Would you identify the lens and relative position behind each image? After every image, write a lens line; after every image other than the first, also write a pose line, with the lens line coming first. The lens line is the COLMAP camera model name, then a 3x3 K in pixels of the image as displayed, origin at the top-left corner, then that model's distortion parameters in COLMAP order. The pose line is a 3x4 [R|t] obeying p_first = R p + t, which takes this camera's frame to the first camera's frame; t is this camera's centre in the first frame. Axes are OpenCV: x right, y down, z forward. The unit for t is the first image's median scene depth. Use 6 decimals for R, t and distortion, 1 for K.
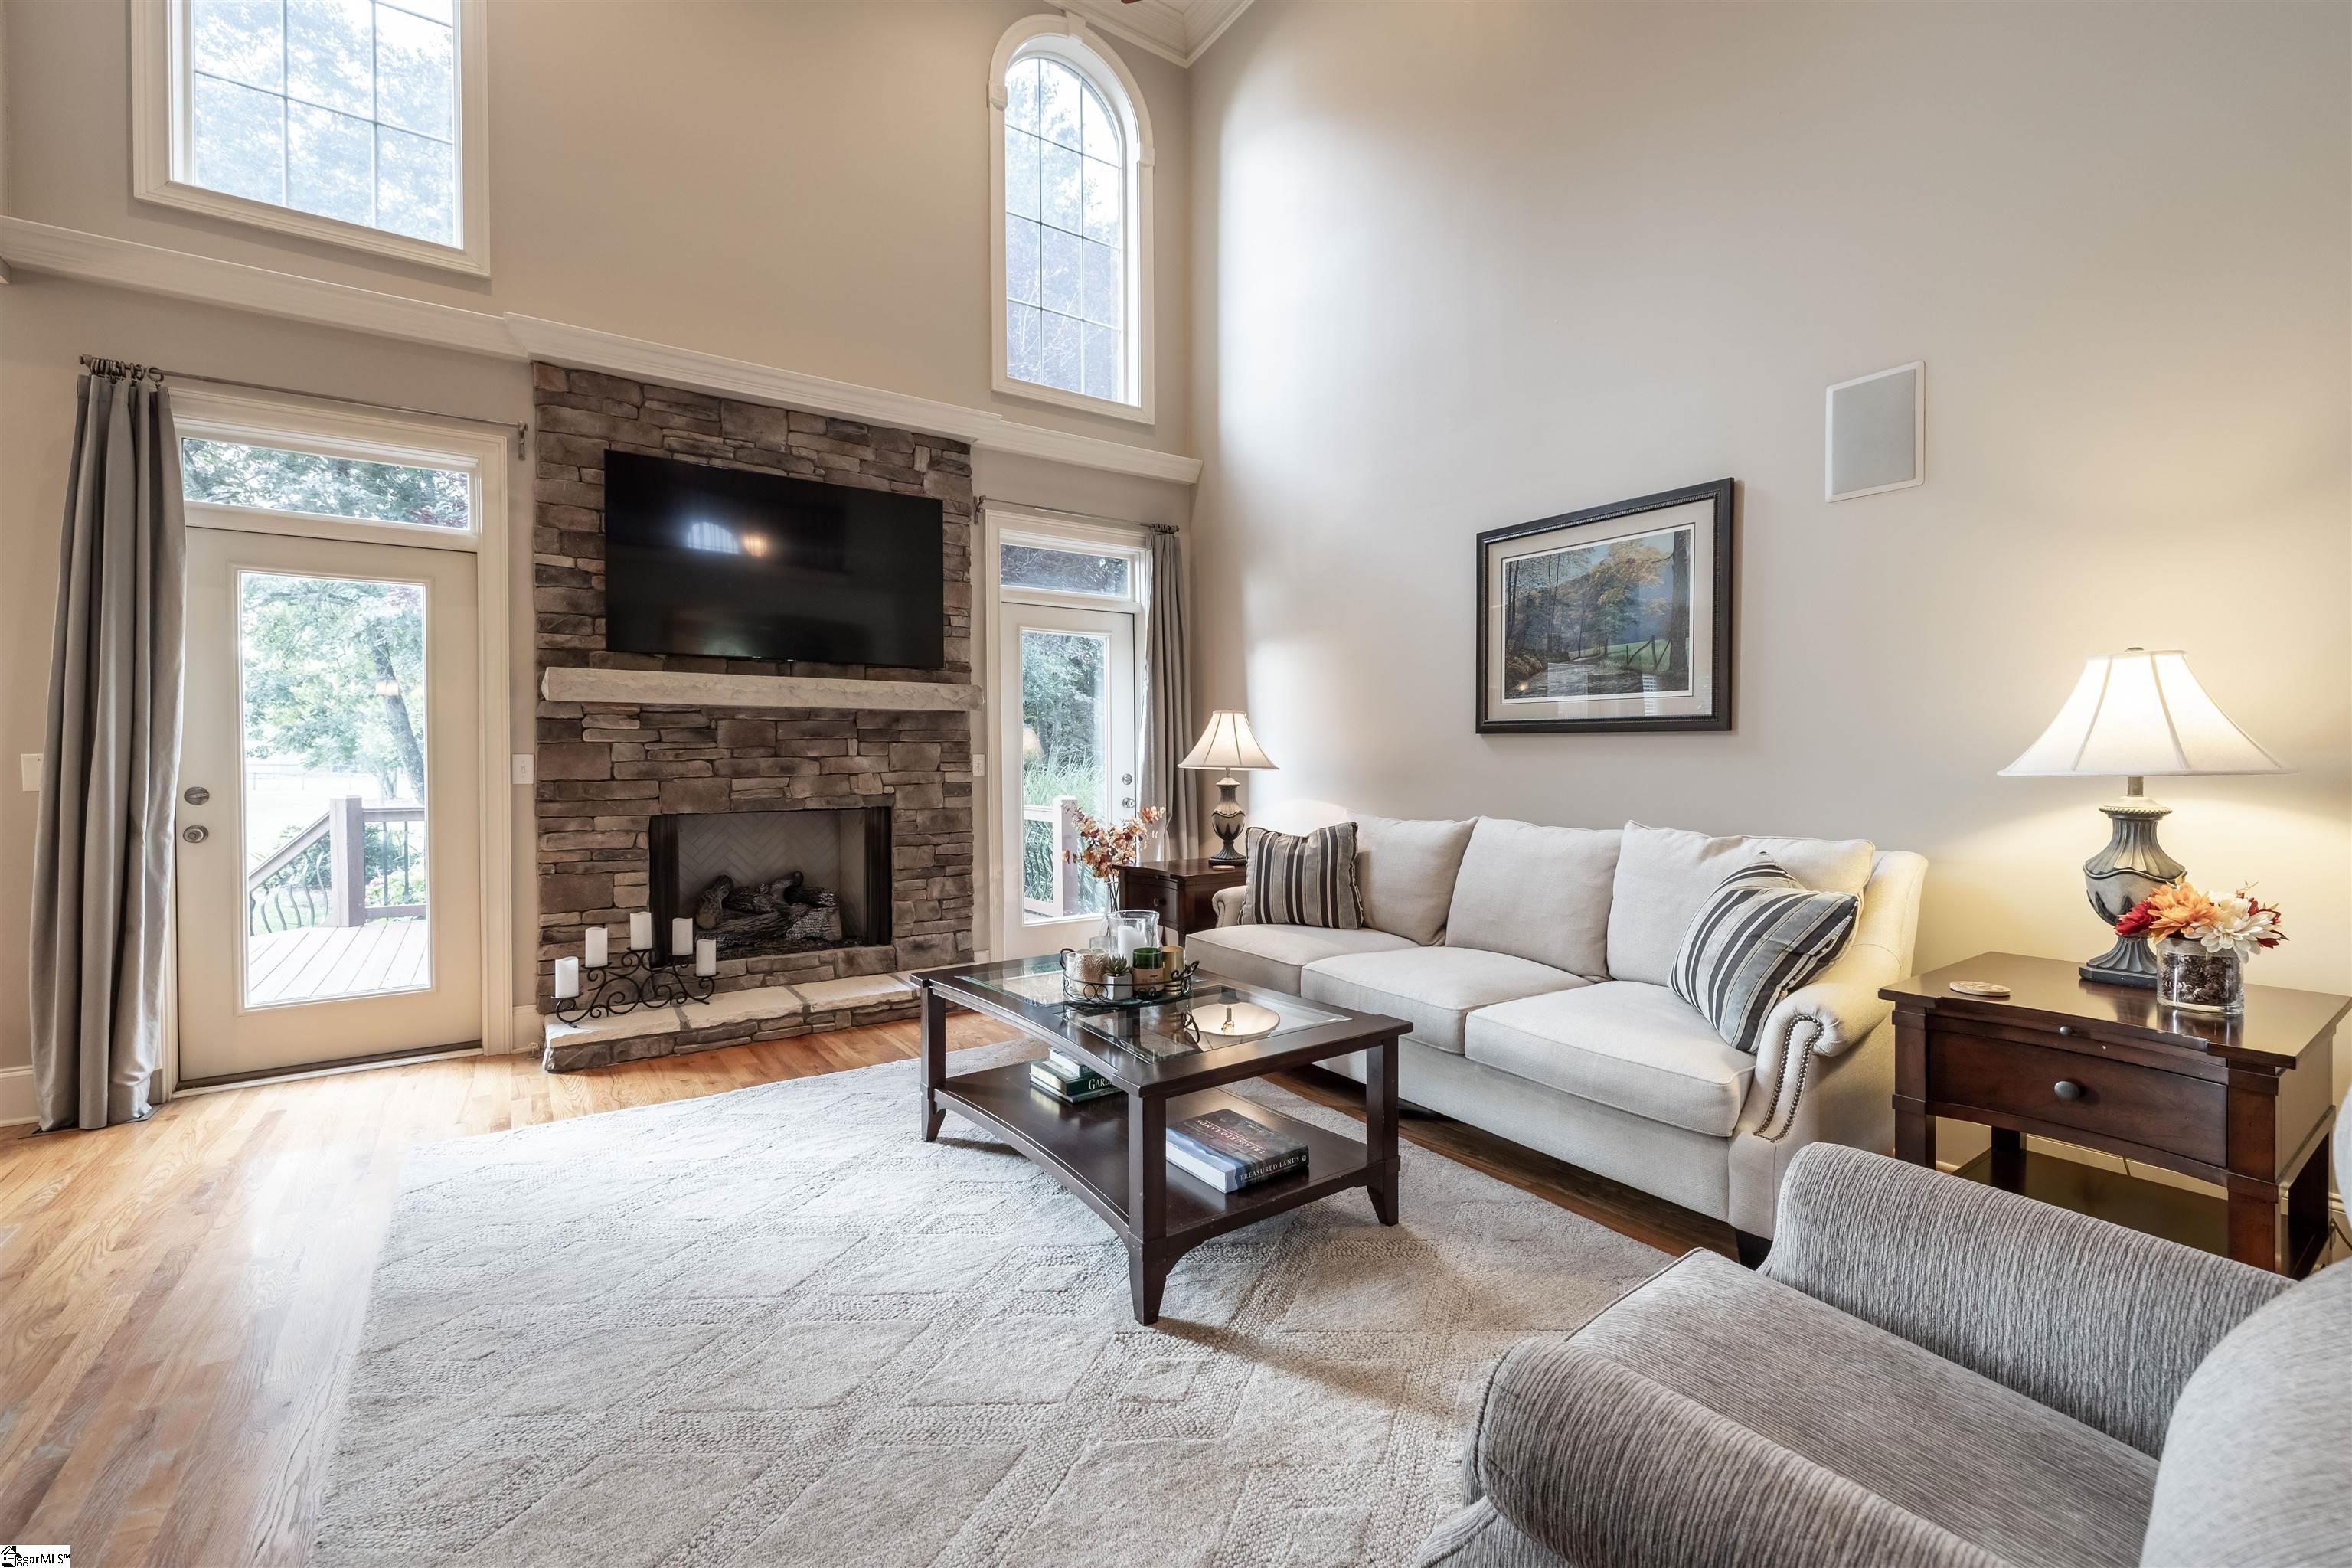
lens RADIAL K [[985.6, 0, 1174.6], [0, 985.6, 769.4], [0, 0, 1]] dist [0.000140, 0.000249]
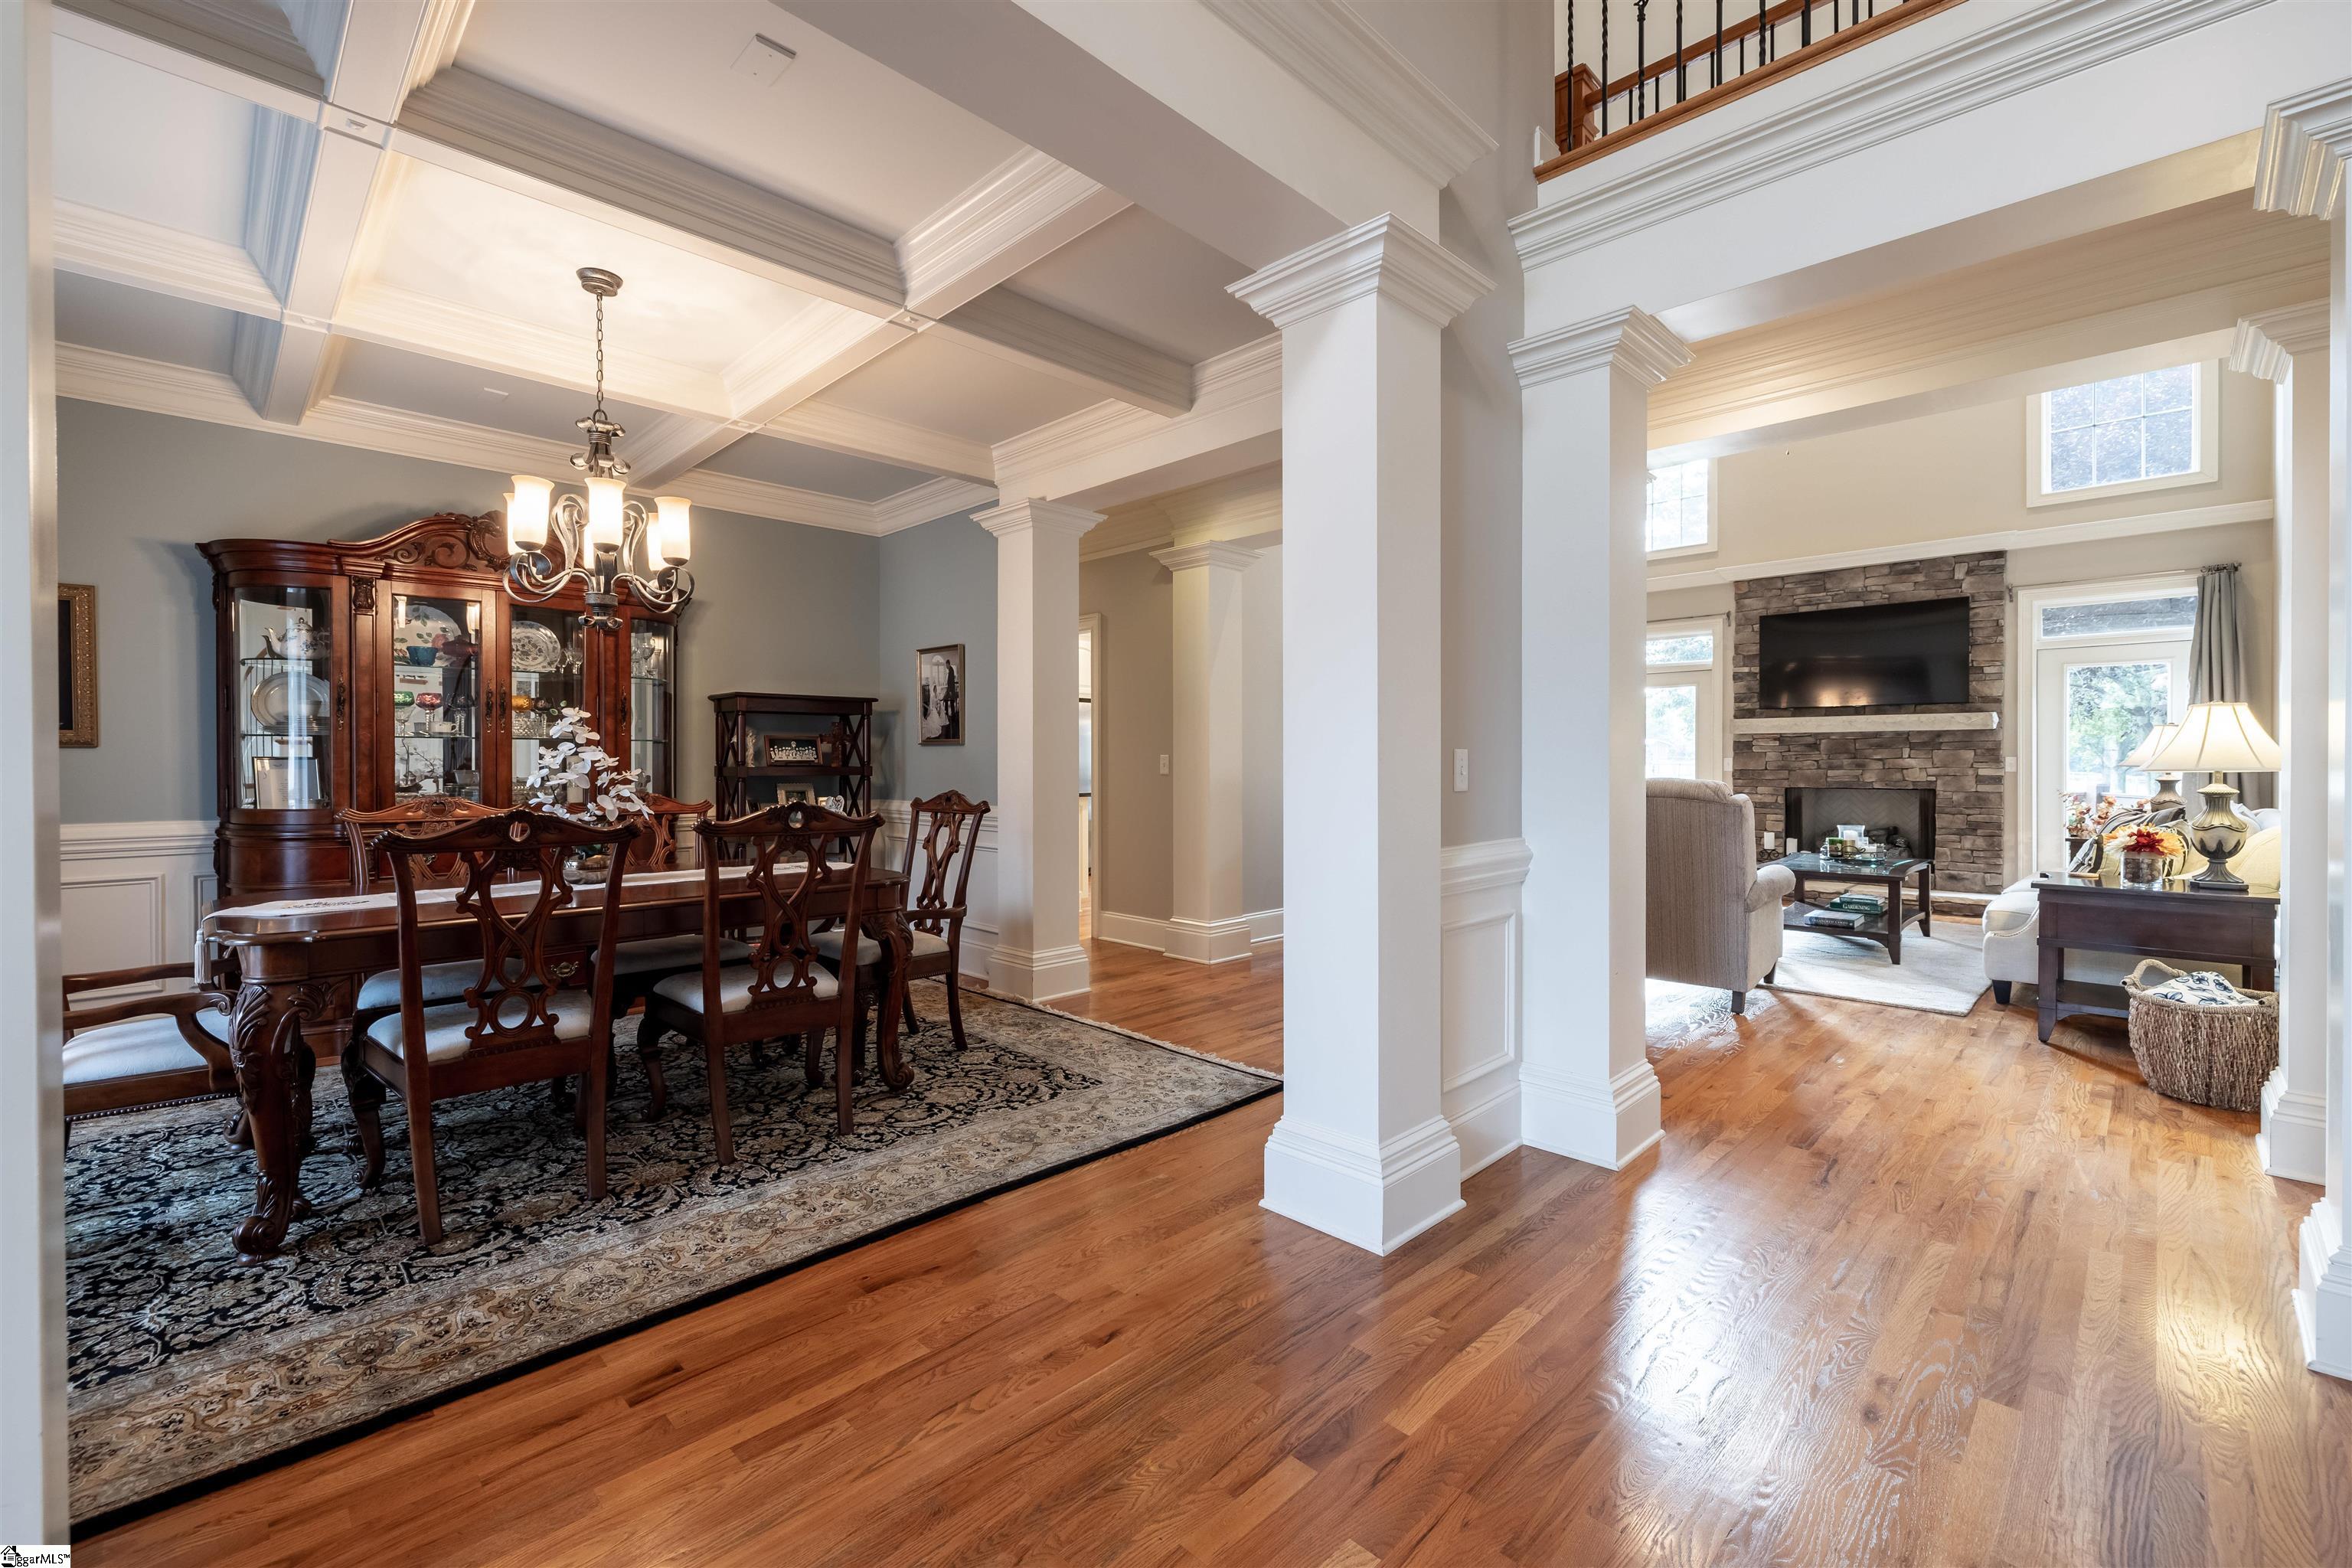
lens RADIAL K [[985.6, 0, 1174.6], [0, 985.6, 769.4], [0, 0, 1]] dist [0.000140, 0.000249]
pose [[0.186774, 0.011589, -0.982335, 1.131091], [-0.010501, 0.999897, 0.009800, 0.002444], [0.982347, 0.008485, 0.186876, -0.569072]]
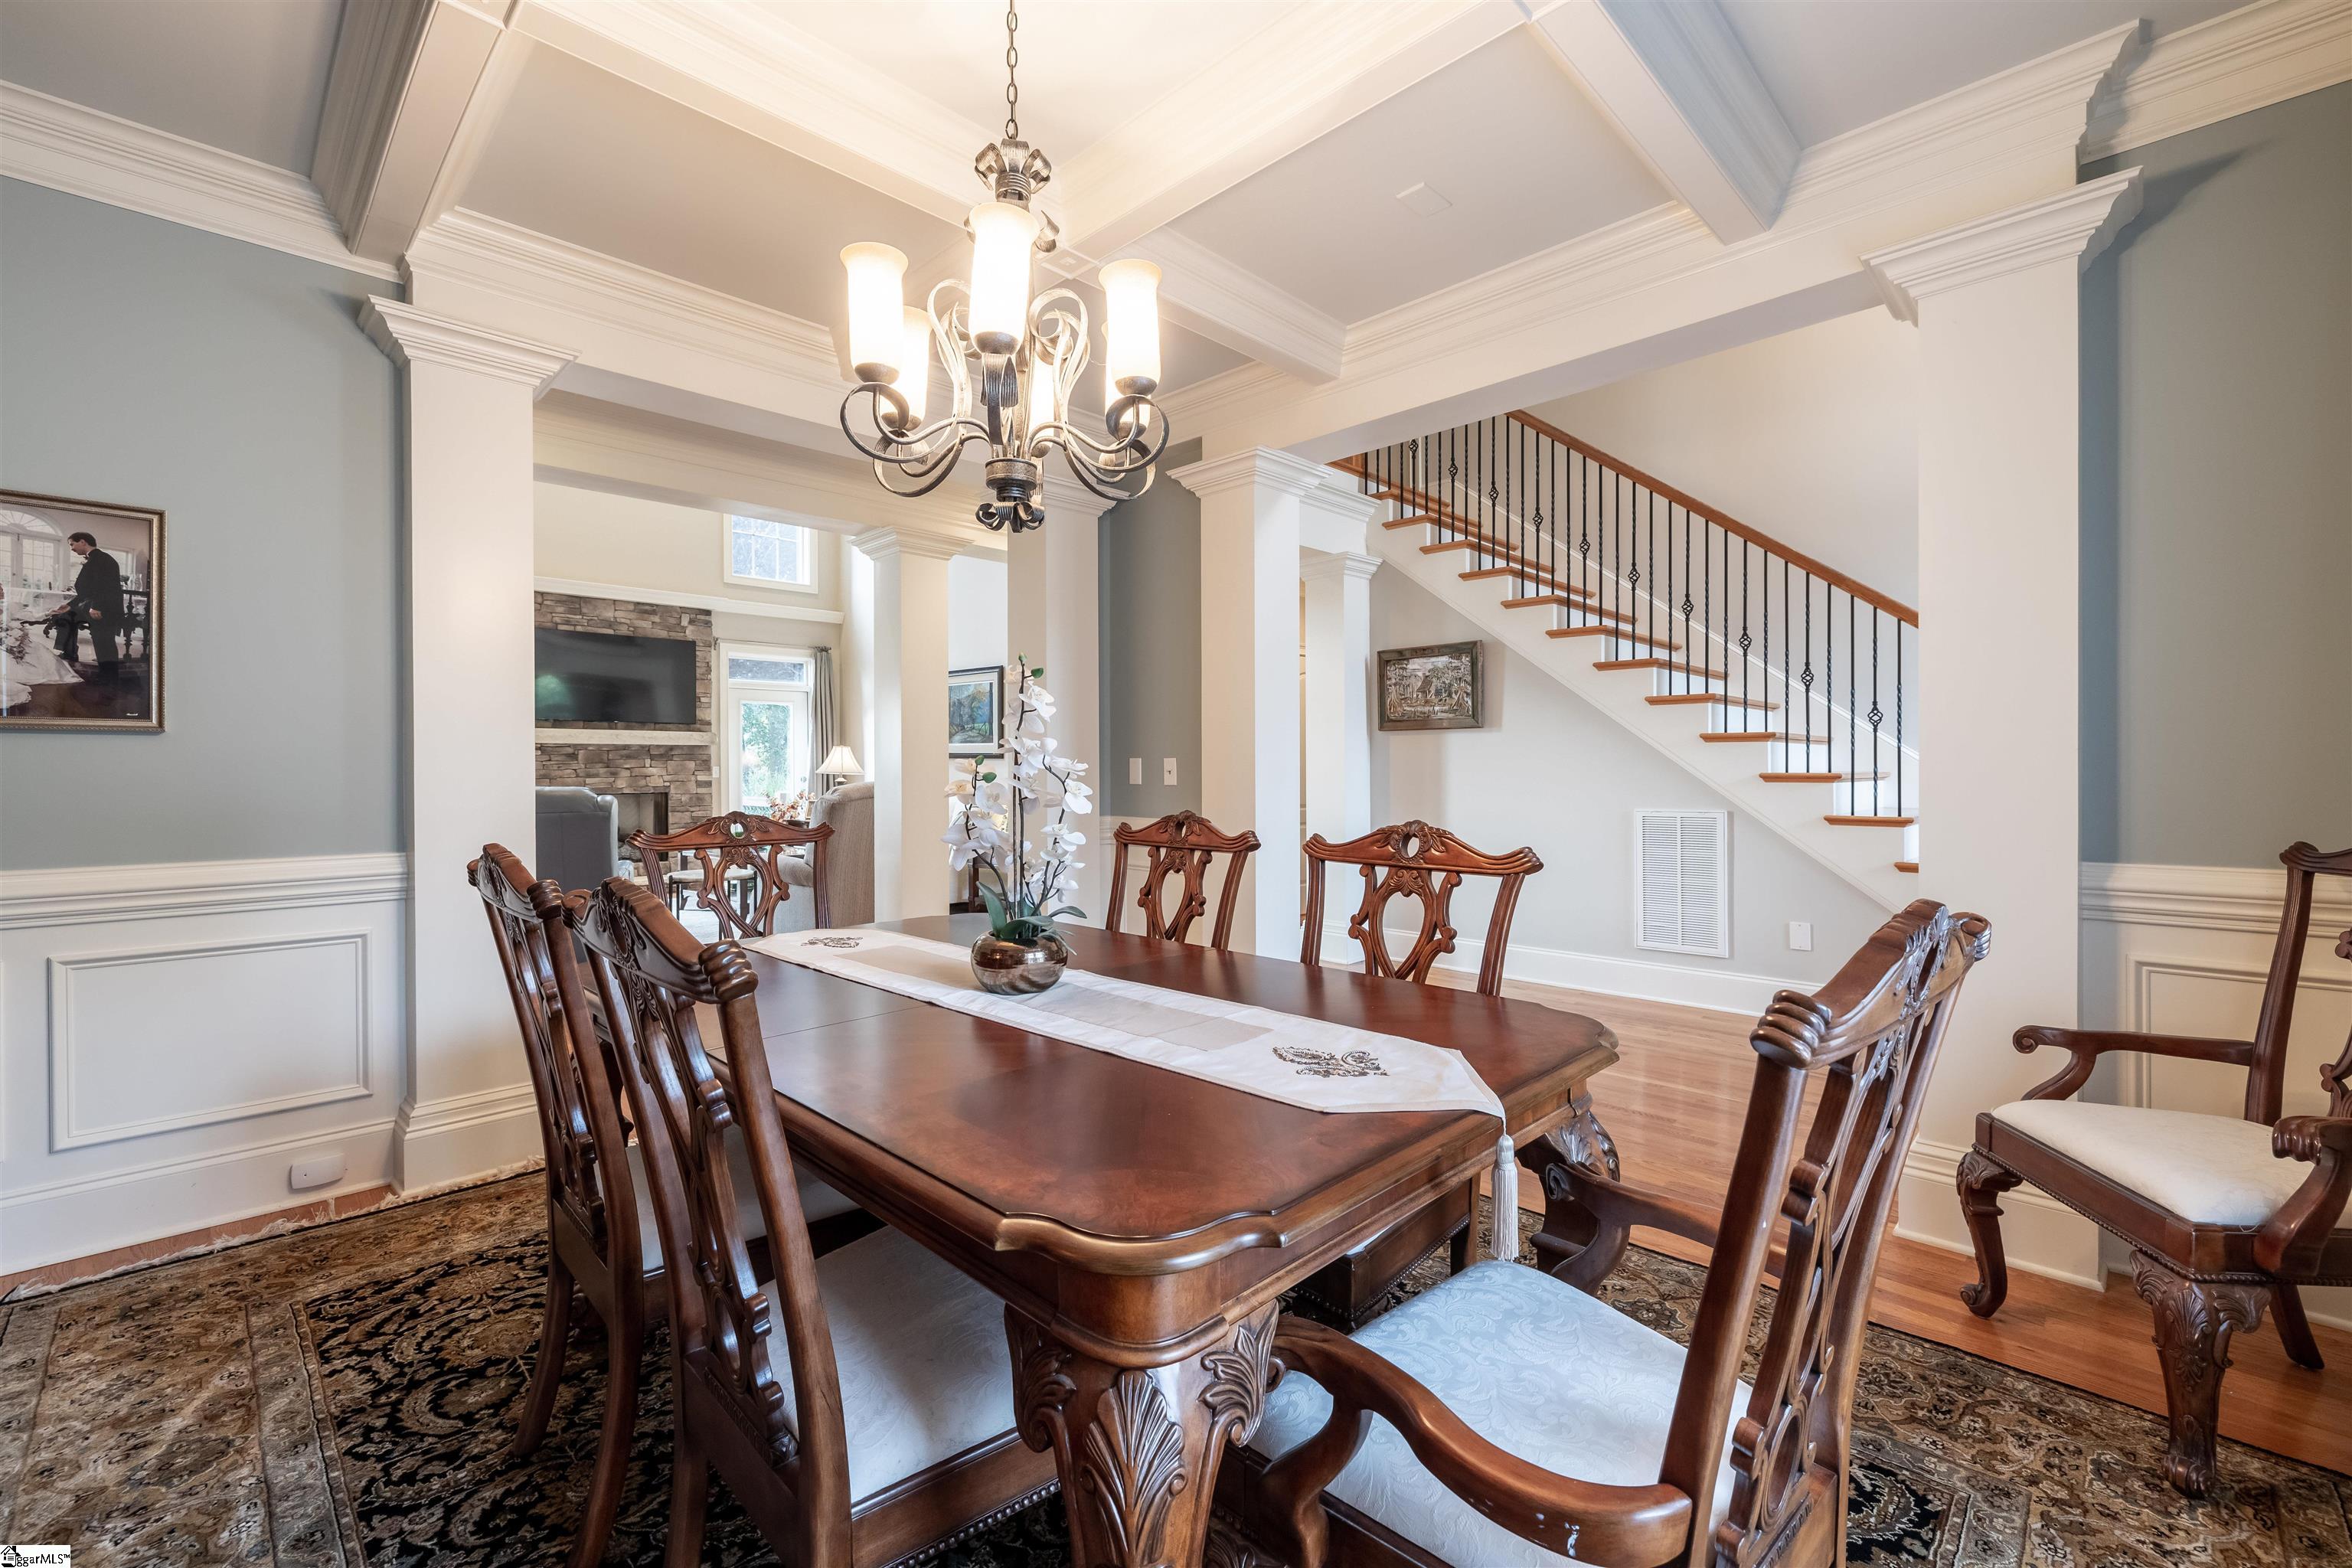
lens RADIAL K [[985.6, 0, 1174.6], [0, 985.6, 769.4], [0, 0, 1]] dist [0.000140, 0.000249]
pose [[0.981903, -0.000631, 0.189383, 0.363603], [0.002588, 0.999946, -0.010089, 0.014413], [-0.189367, 0.010397, 0.981851, -1.228390]]
